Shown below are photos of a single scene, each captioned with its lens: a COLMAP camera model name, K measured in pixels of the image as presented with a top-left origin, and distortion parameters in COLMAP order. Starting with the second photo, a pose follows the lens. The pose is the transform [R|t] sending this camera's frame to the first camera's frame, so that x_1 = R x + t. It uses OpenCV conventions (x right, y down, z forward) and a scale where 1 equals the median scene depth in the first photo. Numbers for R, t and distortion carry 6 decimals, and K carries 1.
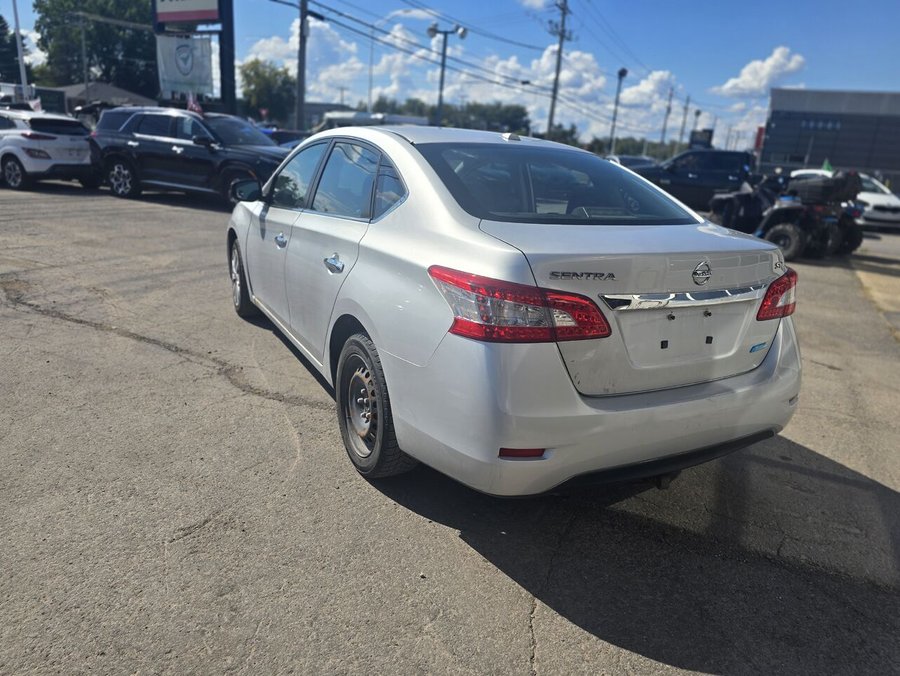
lens RADIAL K [[618.3, 0, 447.0], [0, 618.3, 339.2], [0, 0, 1]] dist [0.043632, -0.036414]
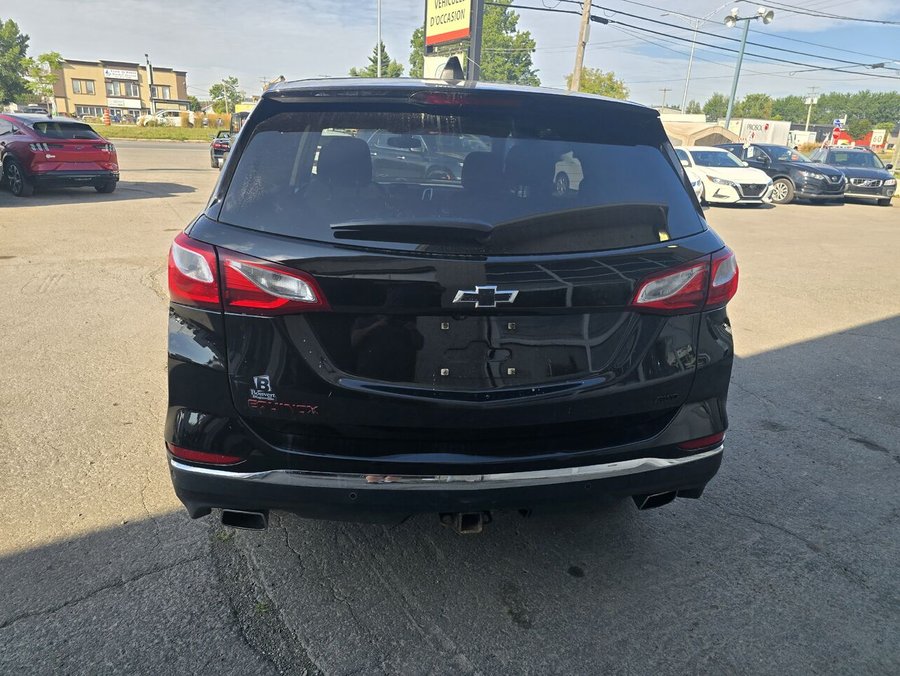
lens RADIAL K [[610.3, 0, 453.0], [0, 610.3, 330.0], [0, 0, 1]] dist [0.046853, -0.036643]
pose [[0.868319, 0.116582, -0.482111, 0.171183], [-0.125260, 0.992021, 0.014283, -0.017040], [0.479930, 0.047987, 0.875994, 0.073371]]
